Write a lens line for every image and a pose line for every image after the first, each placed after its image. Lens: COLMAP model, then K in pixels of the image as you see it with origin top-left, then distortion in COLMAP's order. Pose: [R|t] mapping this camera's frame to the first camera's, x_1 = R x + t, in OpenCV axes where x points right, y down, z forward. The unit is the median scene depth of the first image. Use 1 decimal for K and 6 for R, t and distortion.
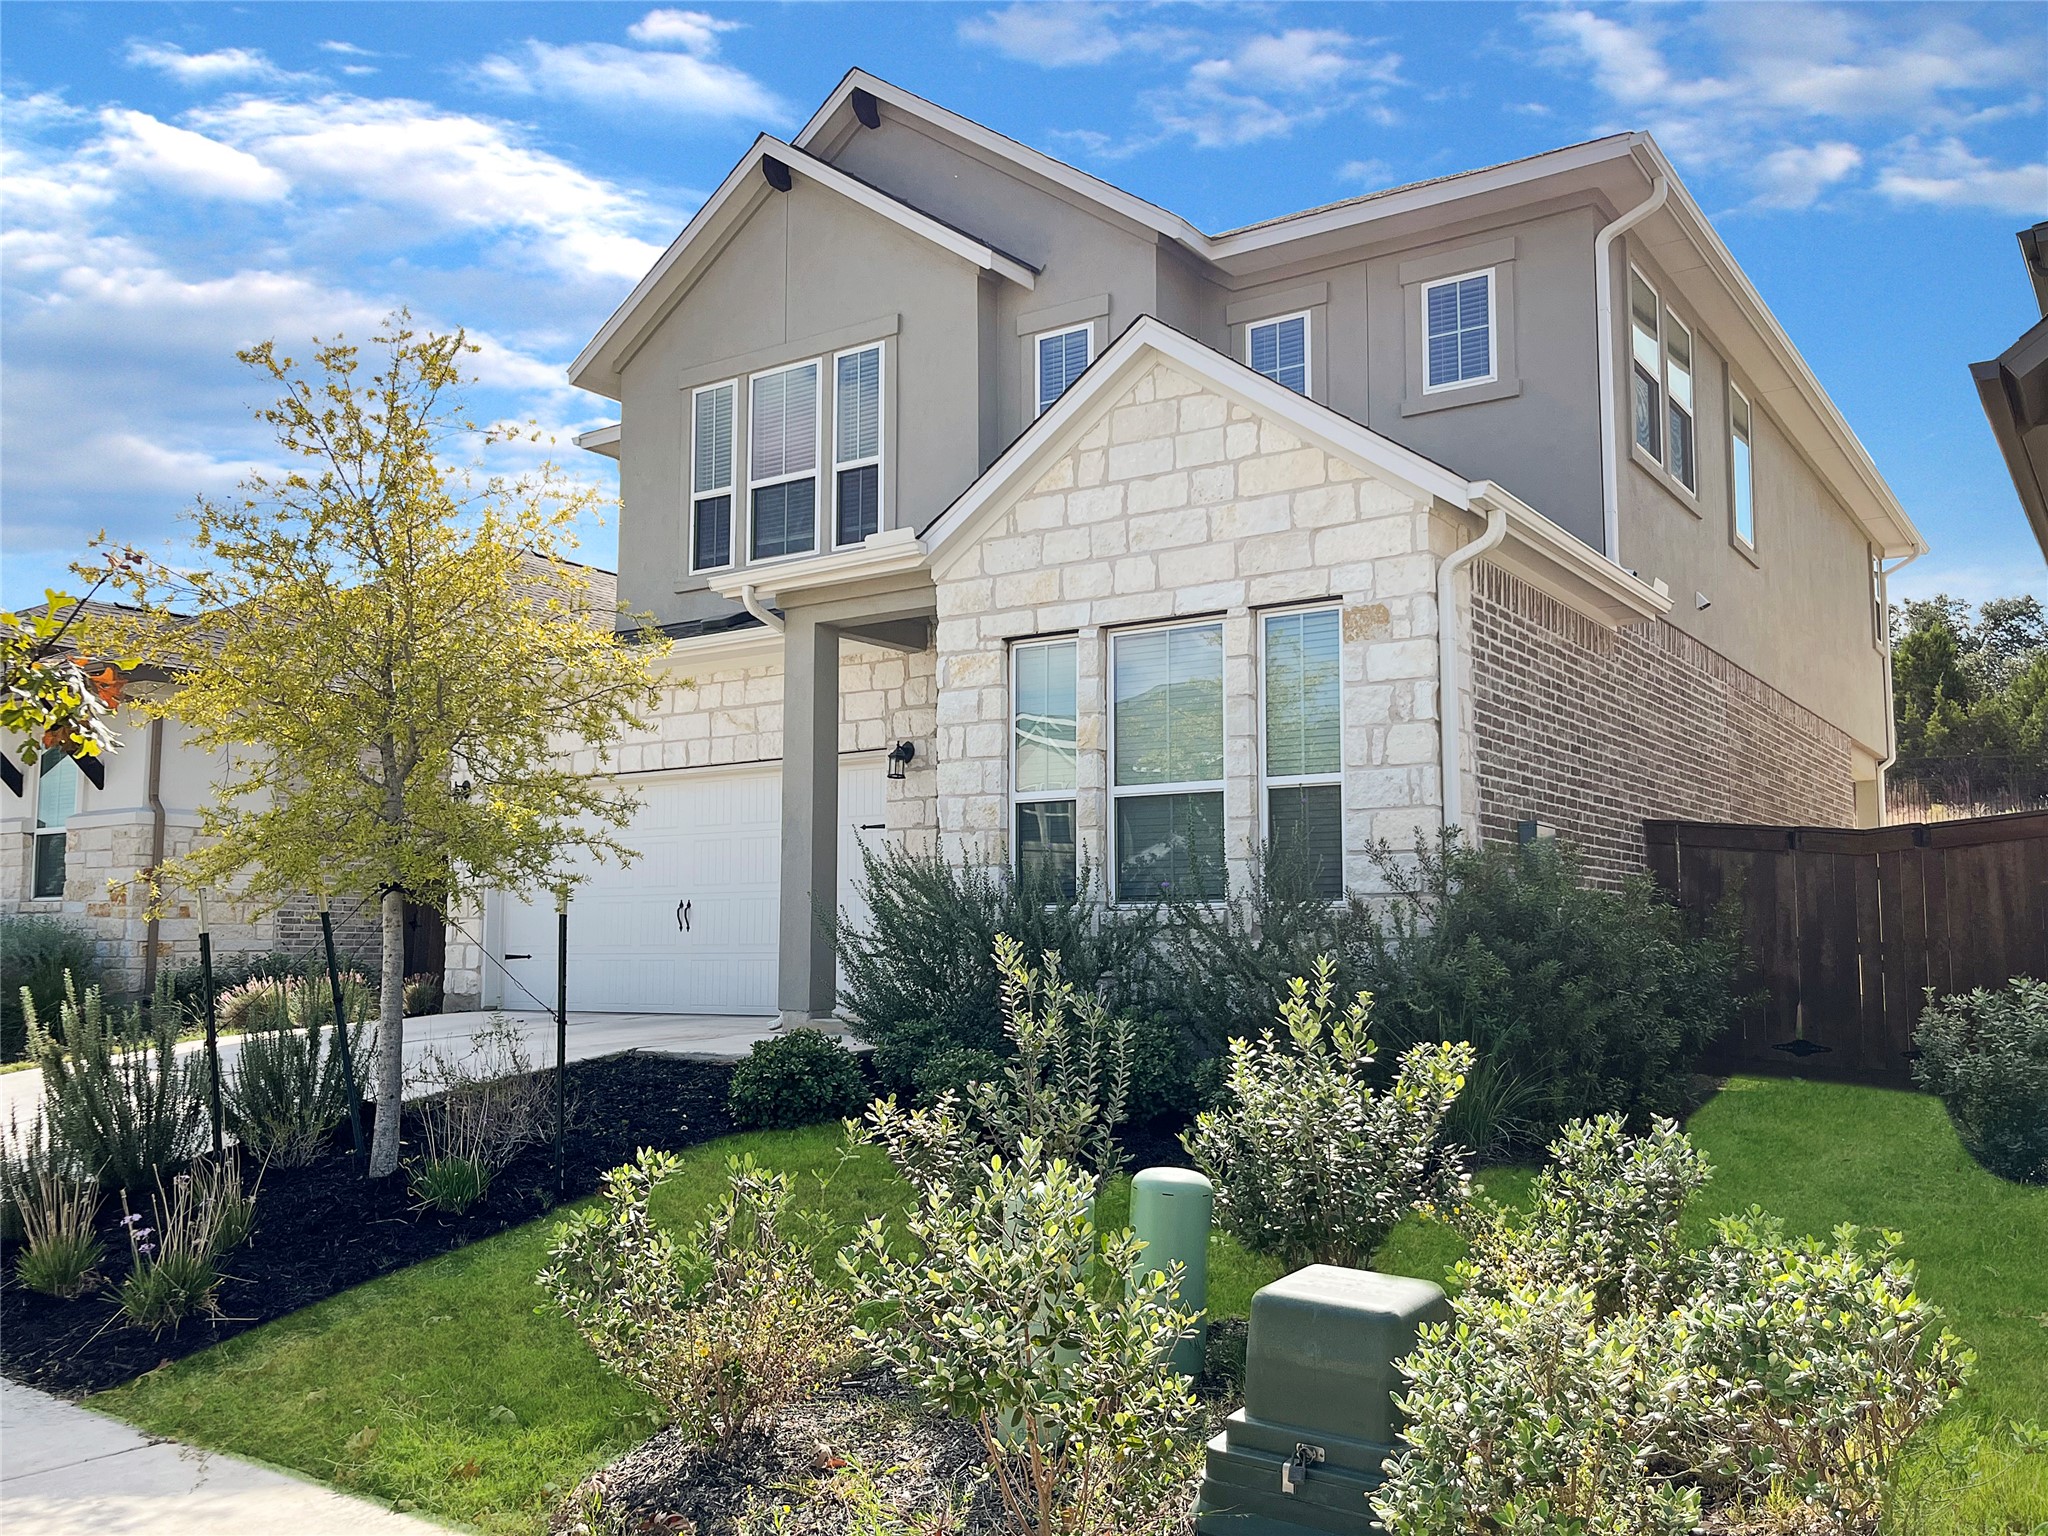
lens RADIAL K [[1747.2, 0, 1025.0], [0, 1747.2, 762.5], [0, 0, 1]] dist [-0.002076, -0.001622]
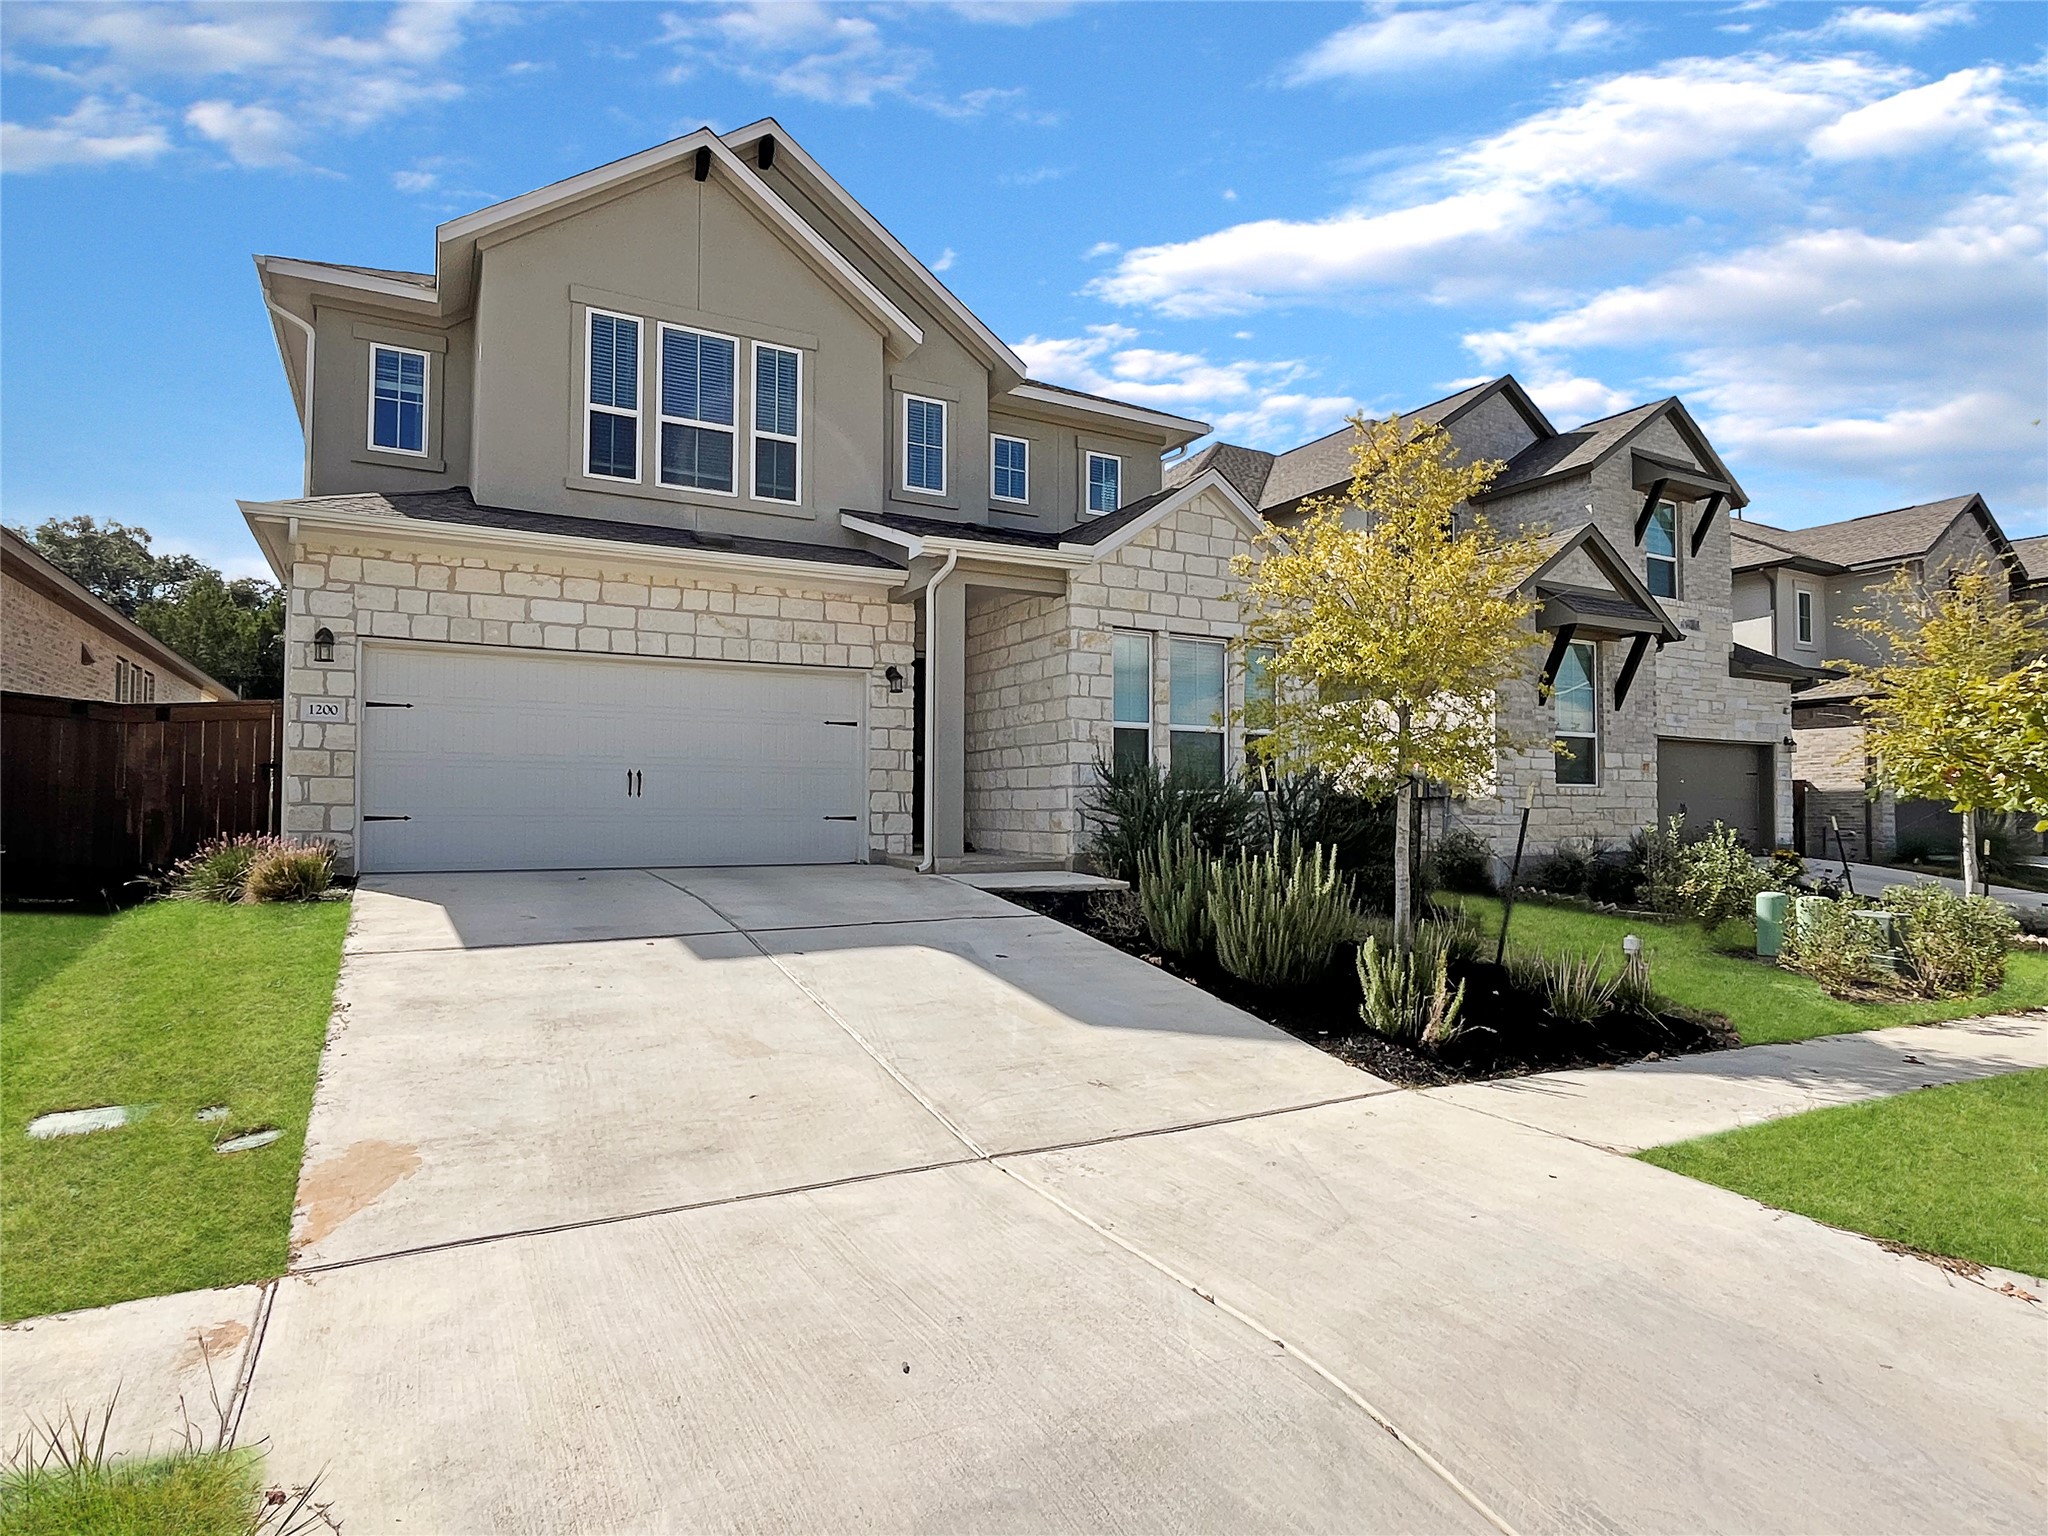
lens RADIAL K [[1183.4, 0, 1041.7], [0, 1183.4, 769.7], [0, 0, 1]] dist [-0.000912, 0.000348]
pose [[0.434174, 0.042285, 0.899836, -1.082256], [-0.098391, 0.995148, 0.000710, 0.072221], [-0.895440, -0.088844, 0.436228, 0.587136]]
